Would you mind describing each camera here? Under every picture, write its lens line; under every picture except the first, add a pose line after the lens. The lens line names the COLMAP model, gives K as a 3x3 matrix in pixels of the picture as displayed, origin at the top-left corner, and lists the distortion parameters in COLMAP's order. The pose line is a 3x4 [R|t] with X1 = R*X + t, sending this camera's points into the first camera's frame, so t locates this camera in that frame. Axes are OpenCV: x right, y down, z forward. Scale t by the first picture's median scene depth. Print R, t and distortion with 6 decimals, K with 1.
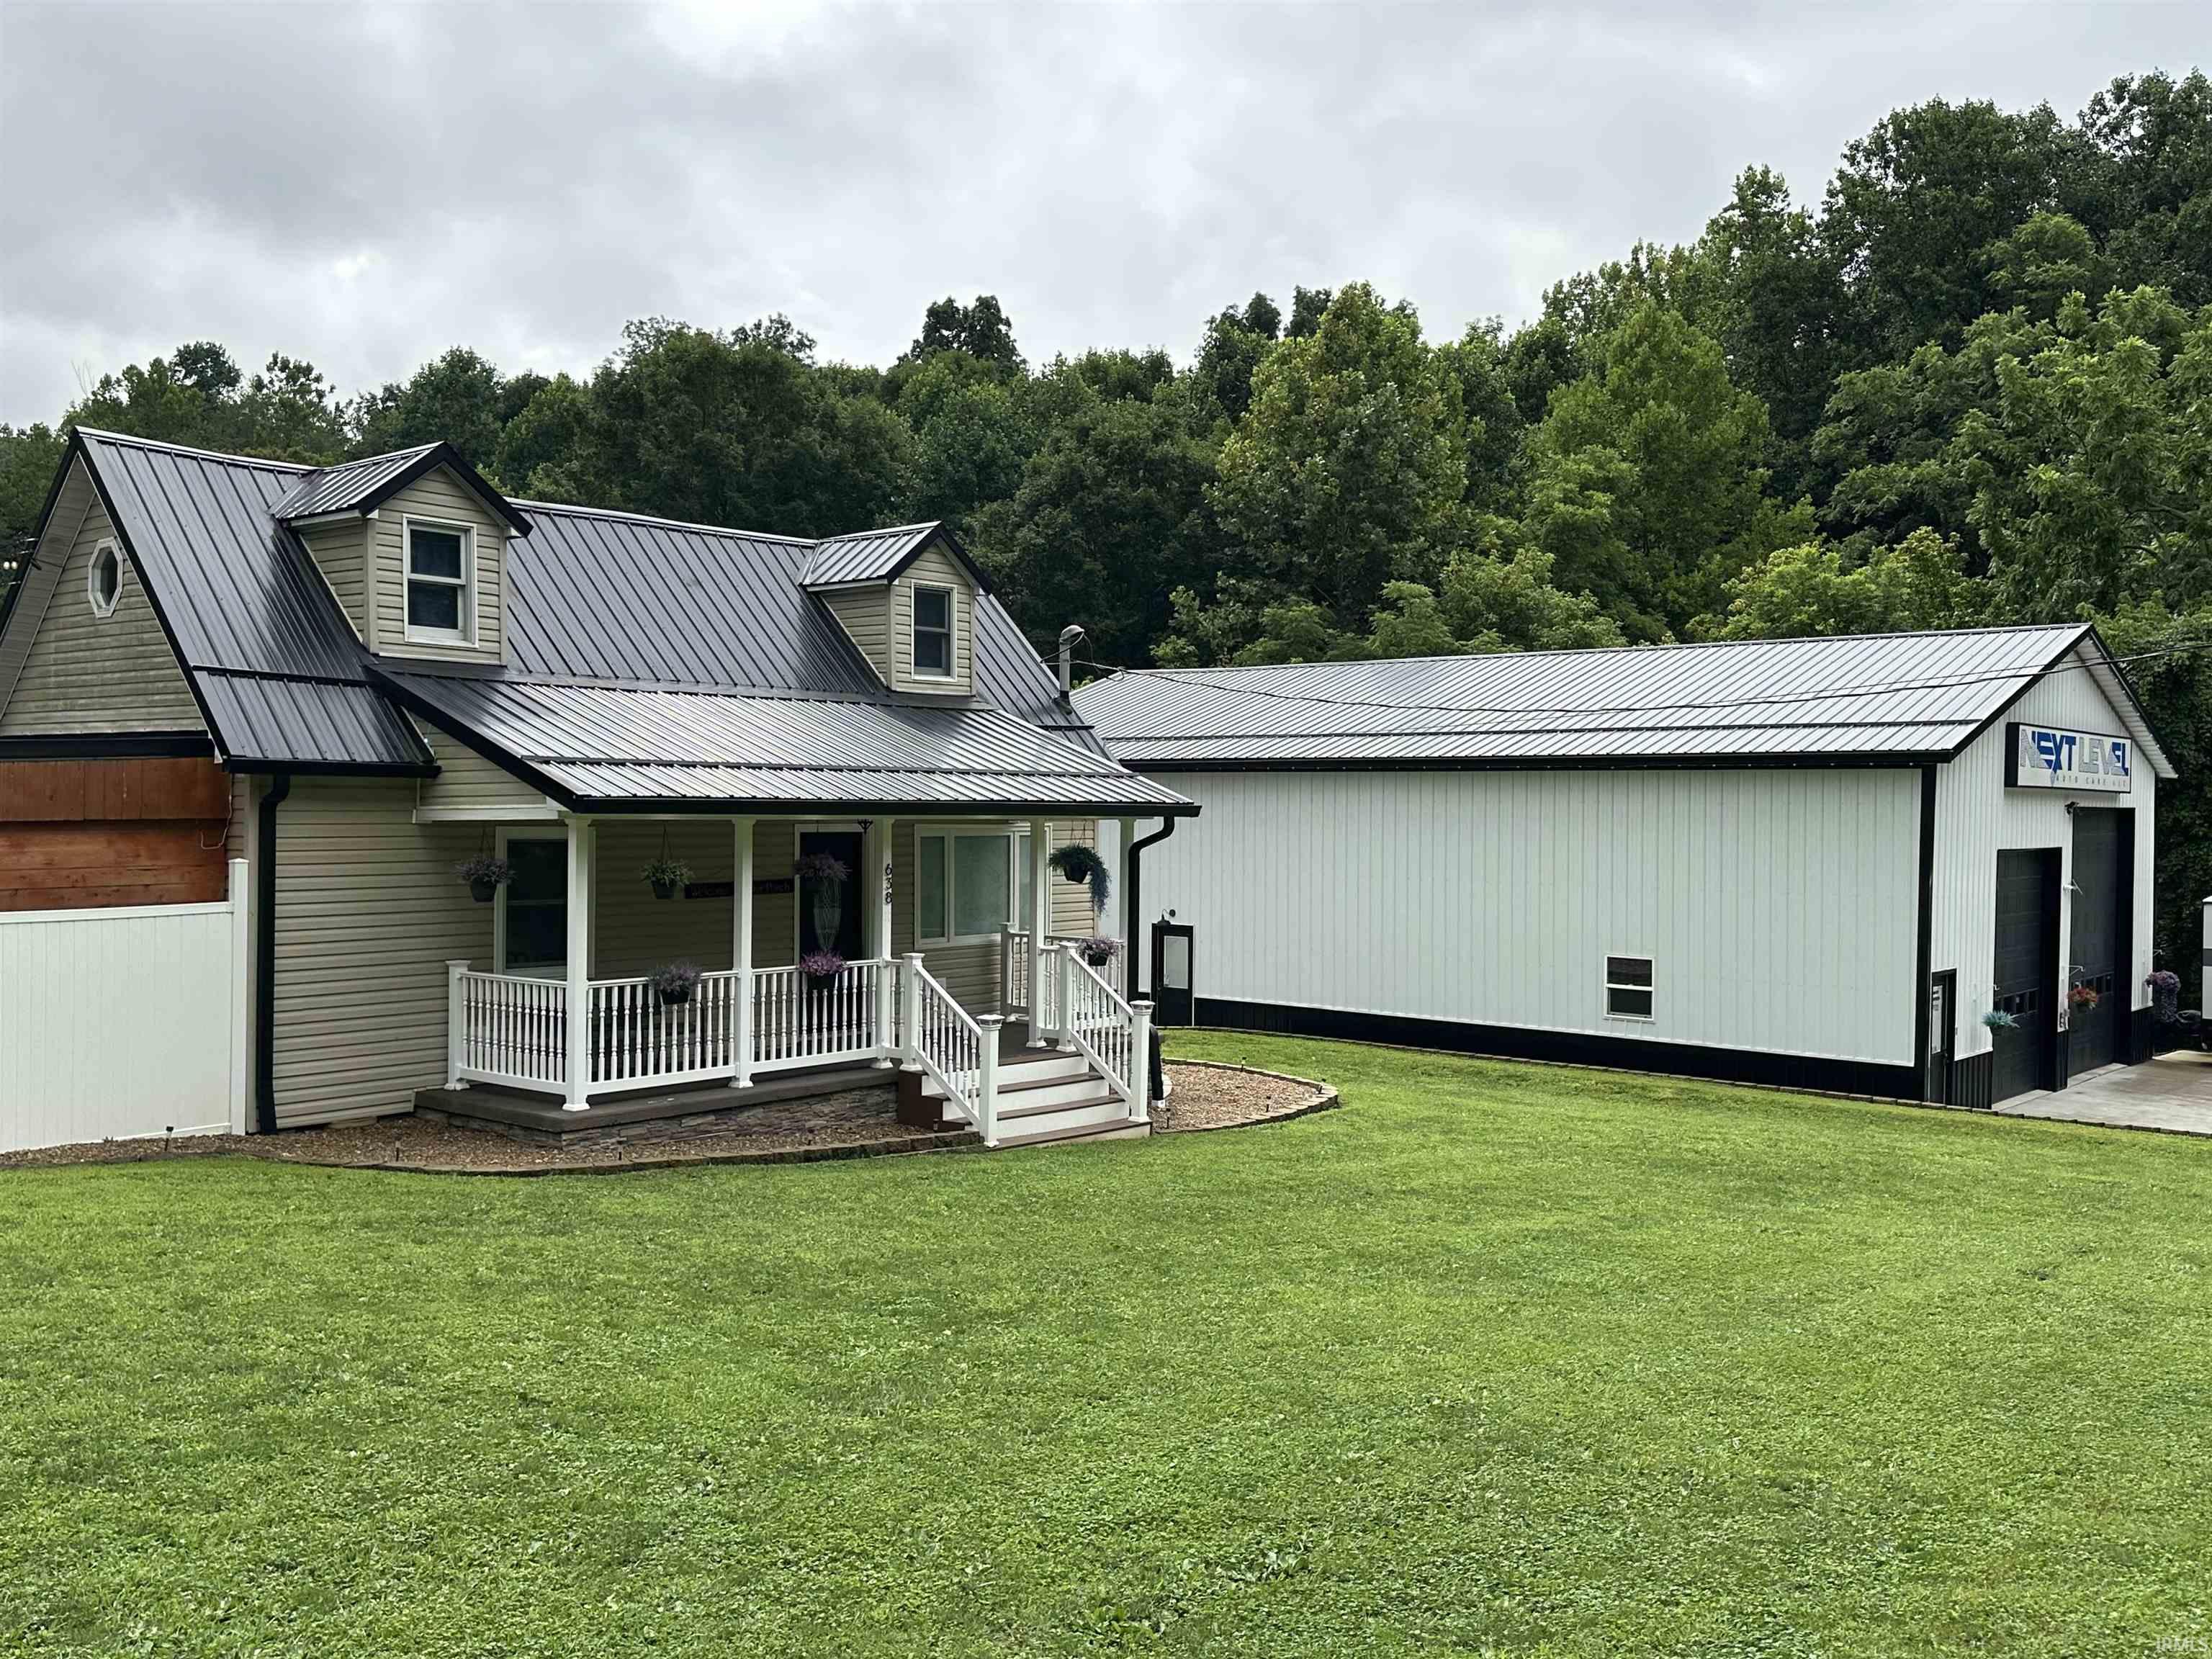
lens RADIAL K [[1999.0, 0, 1107.5], [0, 1999.0, 829.4], [0, 0, 1]] dist [-0.012832, -0.015902]
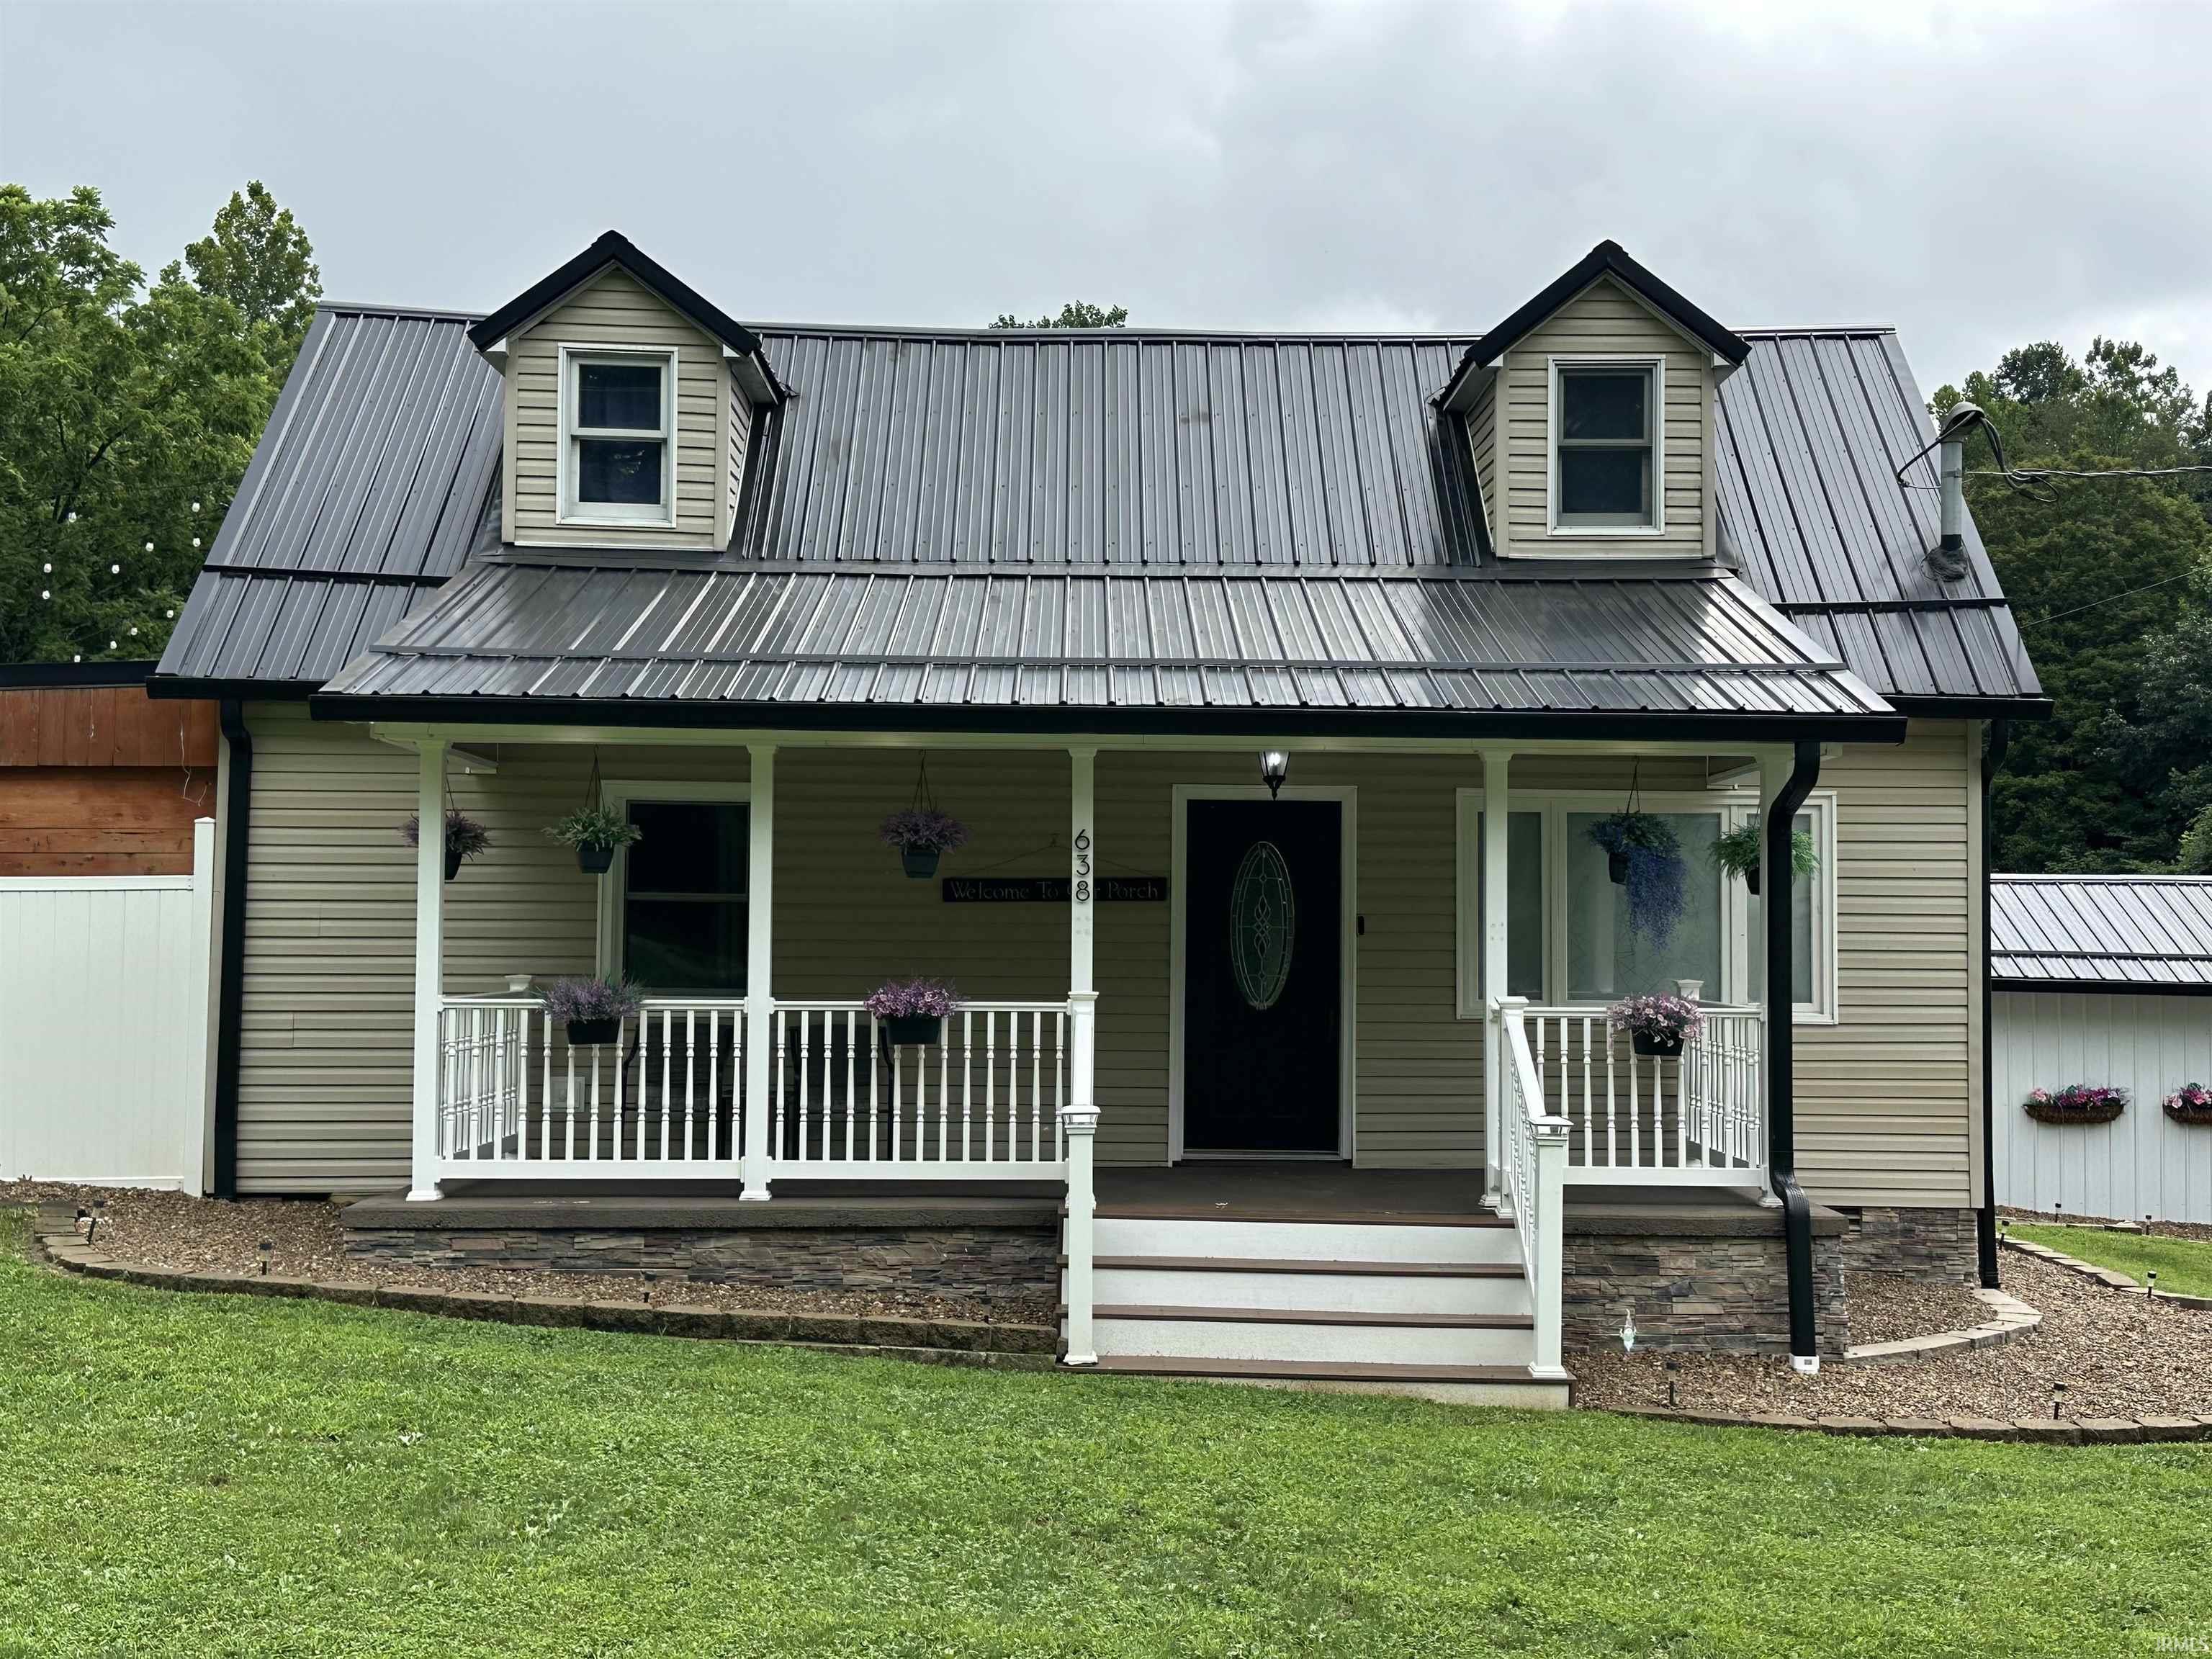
lens RADIAL K [[2454.1, 0, 1105.6], [0, 2454.1, 830.5], [0, 0, 1]] dist [0.048247, 0.000000]
pose [[0.644477, -0.029212, -0.764065, 0.431544], [-0.015838, 0.998546, -0.051535, 0.055220], [0.764459, 0.045315, 0.643077, 0.599231]]
